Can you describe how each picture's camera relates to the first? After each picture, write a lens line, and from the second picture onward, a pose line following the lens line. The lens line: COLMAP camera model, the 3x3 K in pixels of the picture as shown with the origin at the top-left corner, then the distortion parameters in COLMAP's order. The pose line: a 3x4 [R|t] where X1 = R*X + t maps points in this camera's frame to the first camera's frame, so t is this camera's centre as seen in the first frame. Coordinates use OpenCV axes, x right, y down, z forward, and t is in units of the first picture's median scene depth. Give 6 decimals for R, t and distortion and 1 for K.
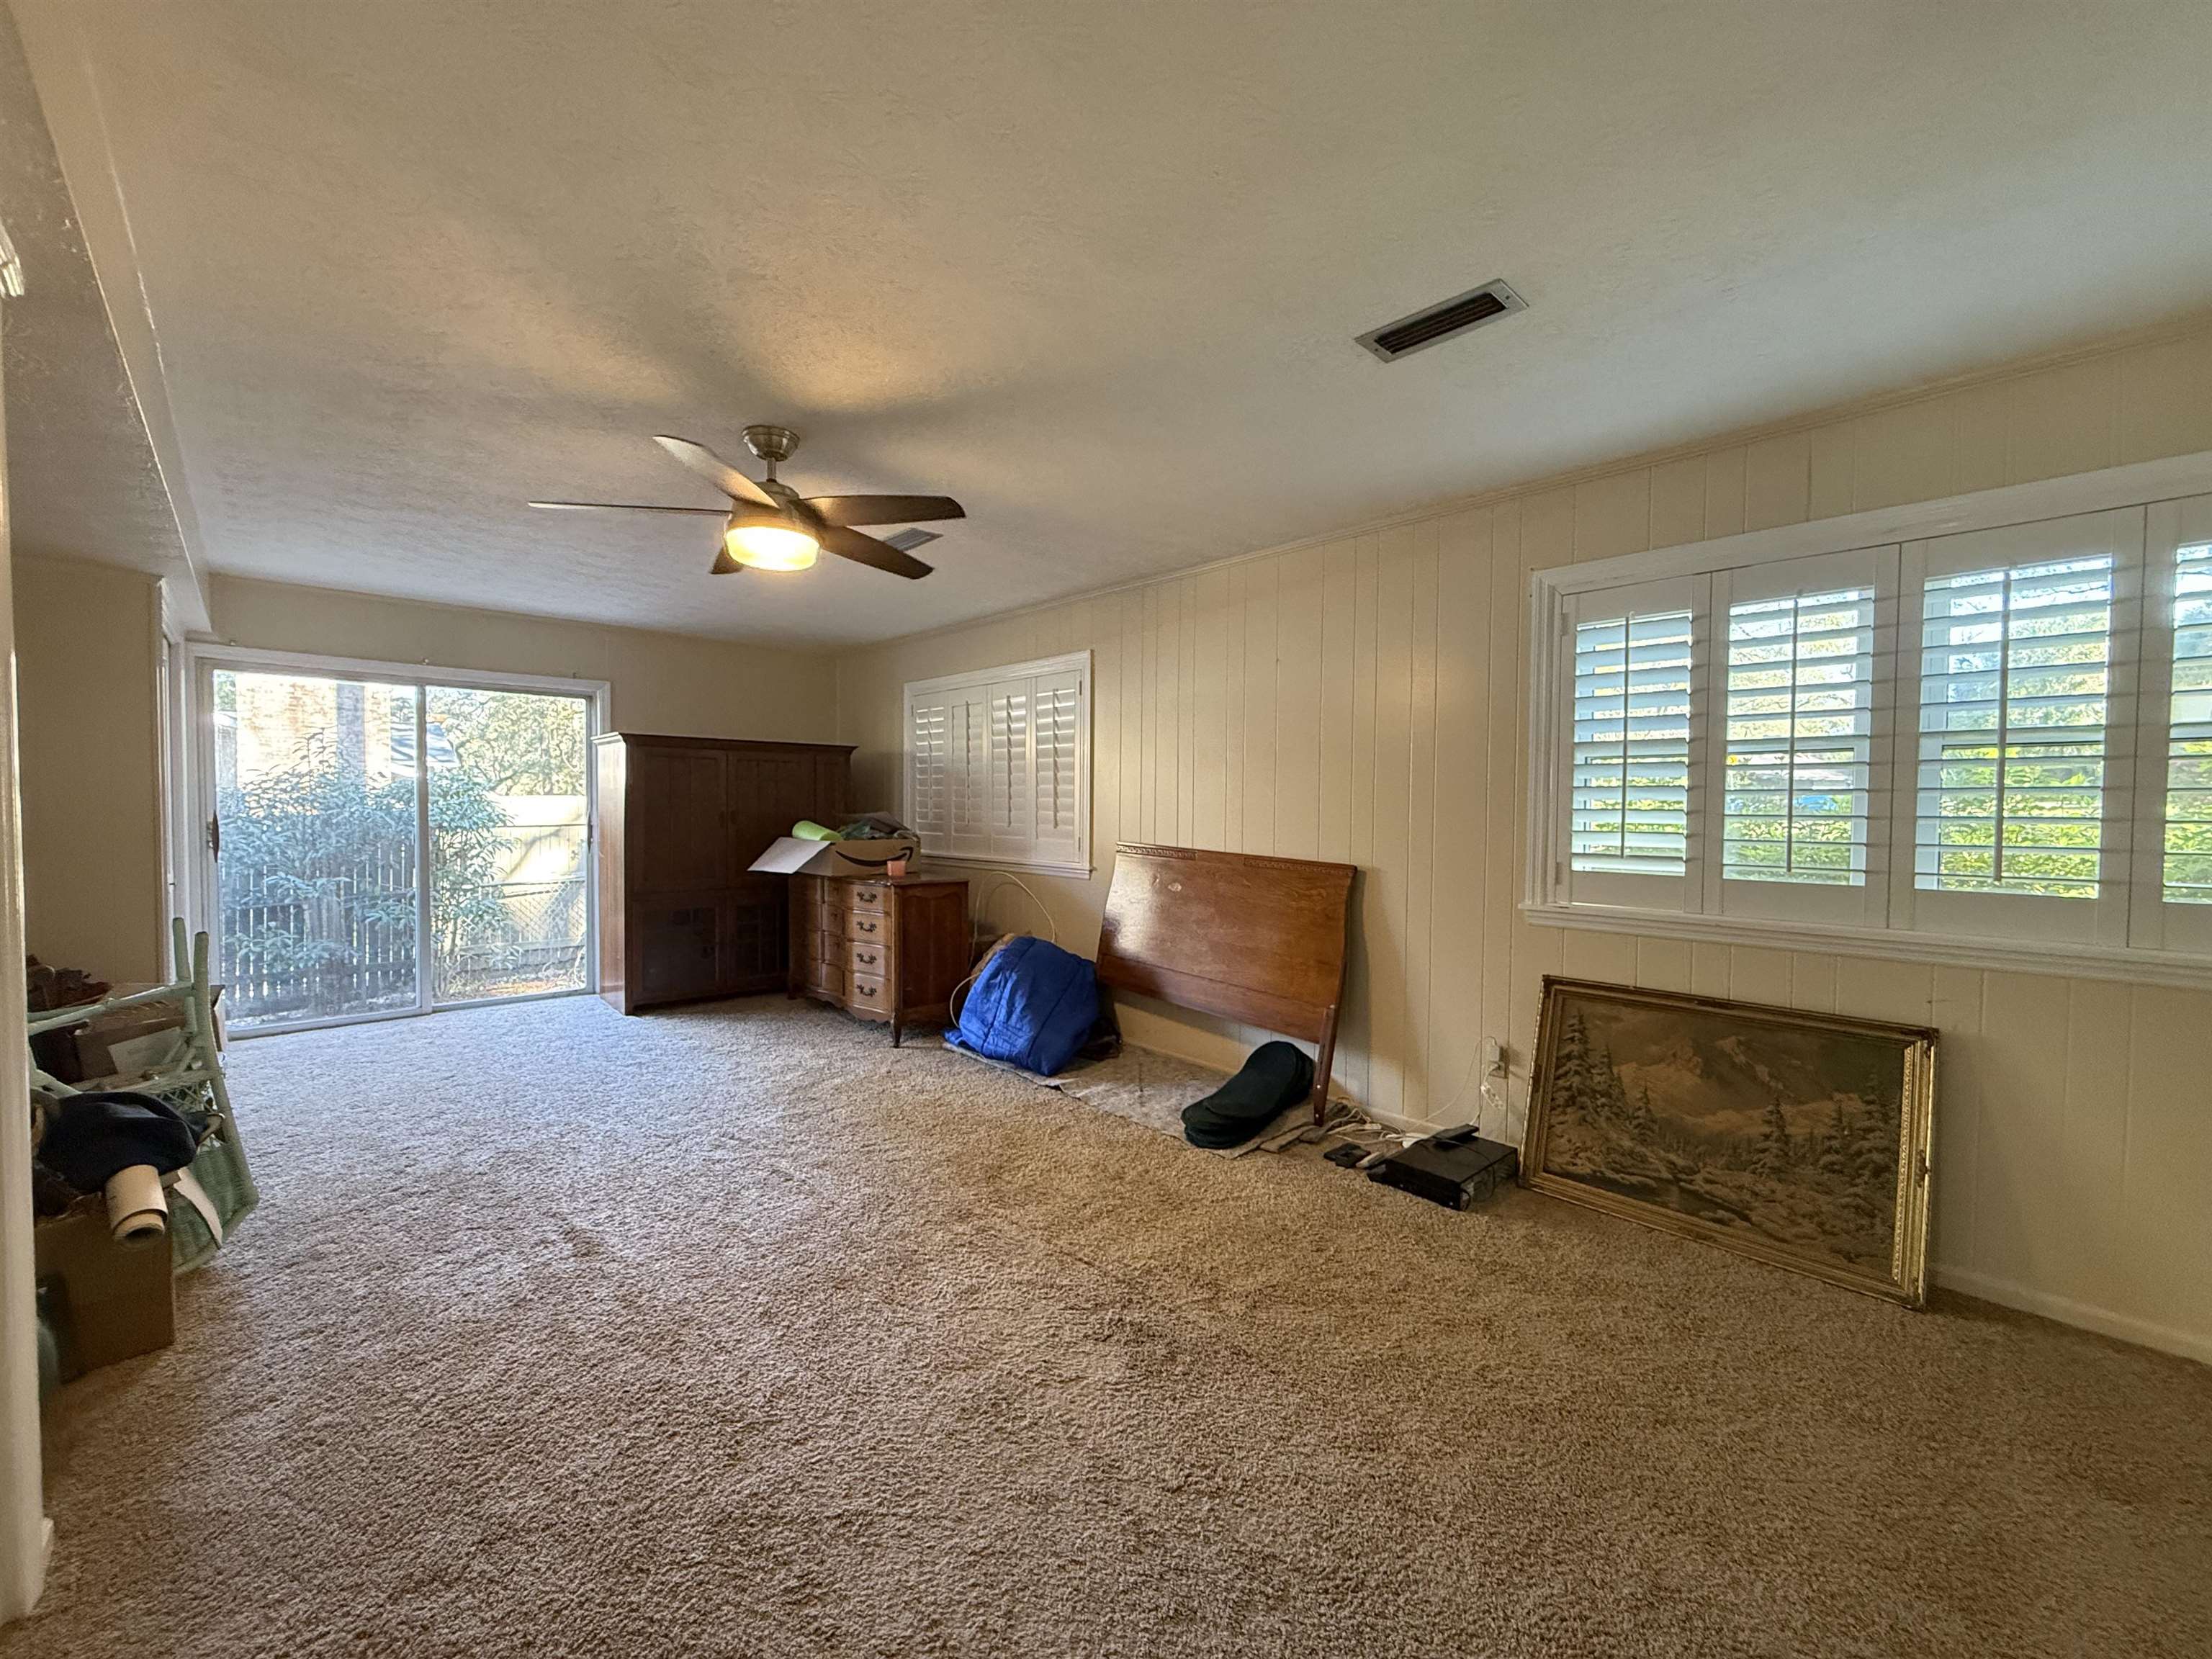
lens RADIAL K [[878.7, 0, 1099.7], [0, 878.7, 830.9], [0, 0, 1]] dist [-0.000255, 0.000107]
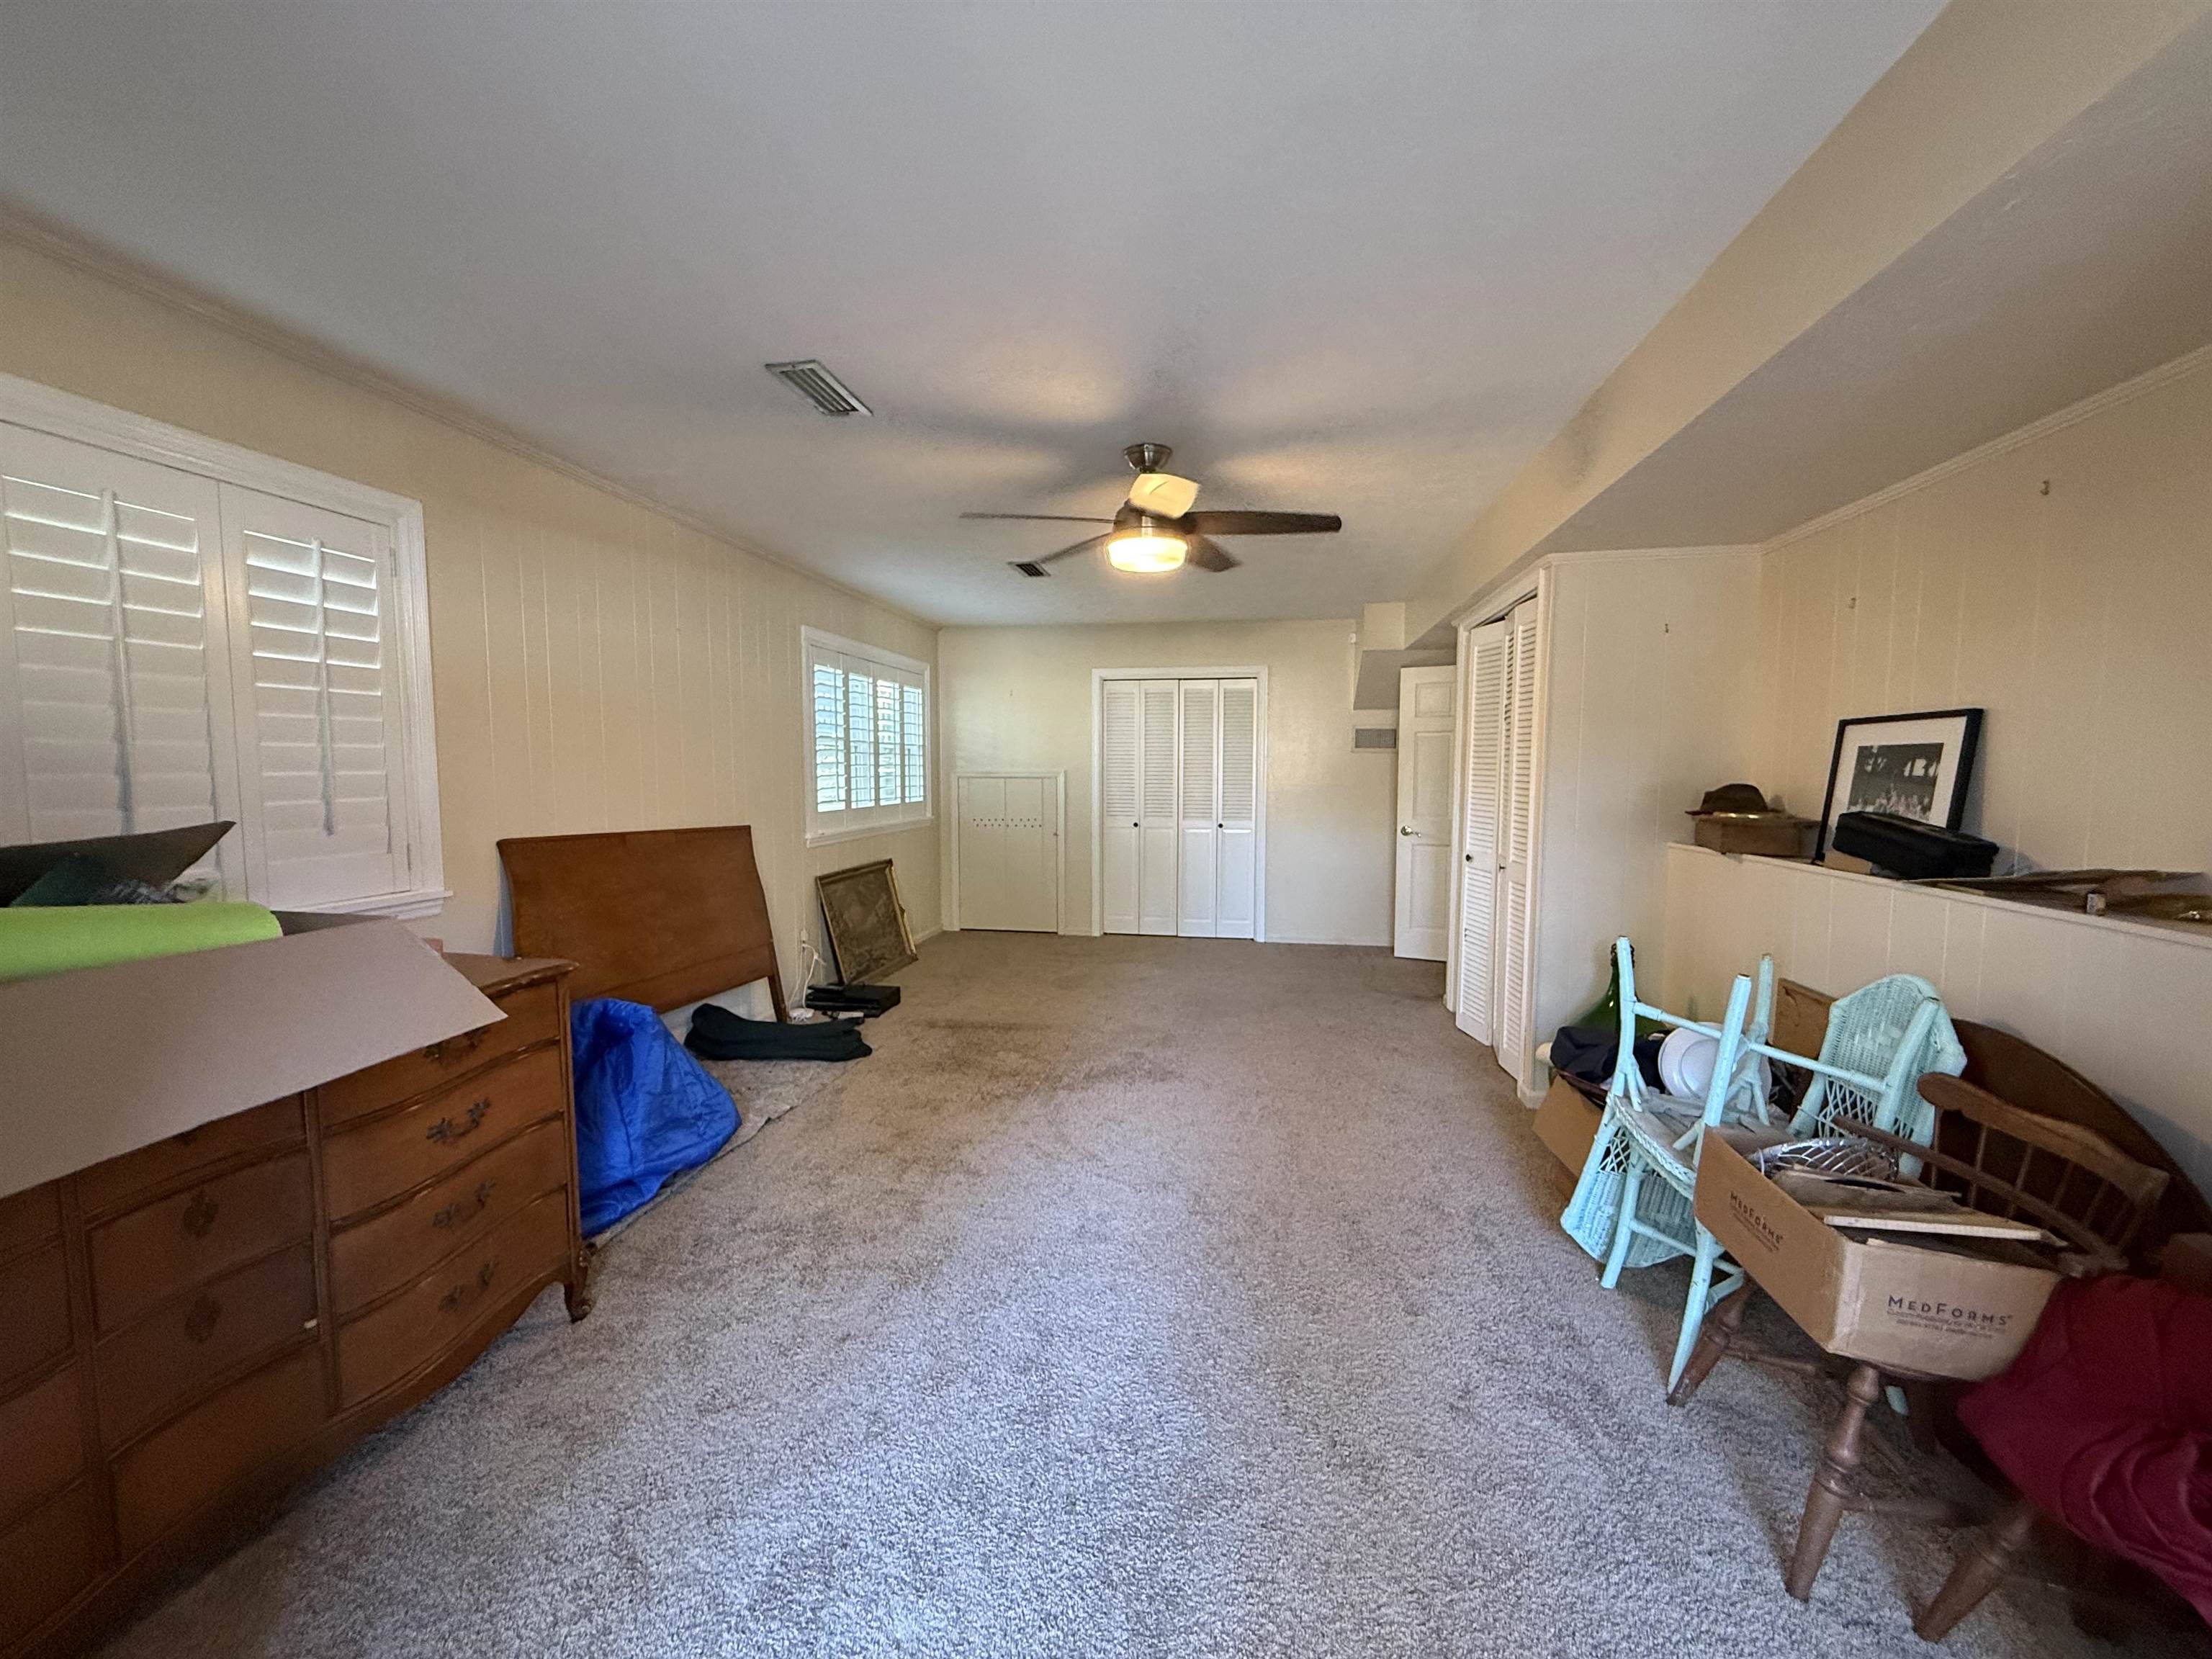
lens RADIAL K [[878.7, 0, 1099.7], [0, 878.7, 830.9], [0, 0, 1]] dist [-0.000255, 0.000107]
pose [[-0.601034, -0.069134, 0.796228, -0.977186], [0.016348, 0.994980, 0.098731, -0.065552], [-0.799056, 0.072357, -0.596887, 1.352364]]
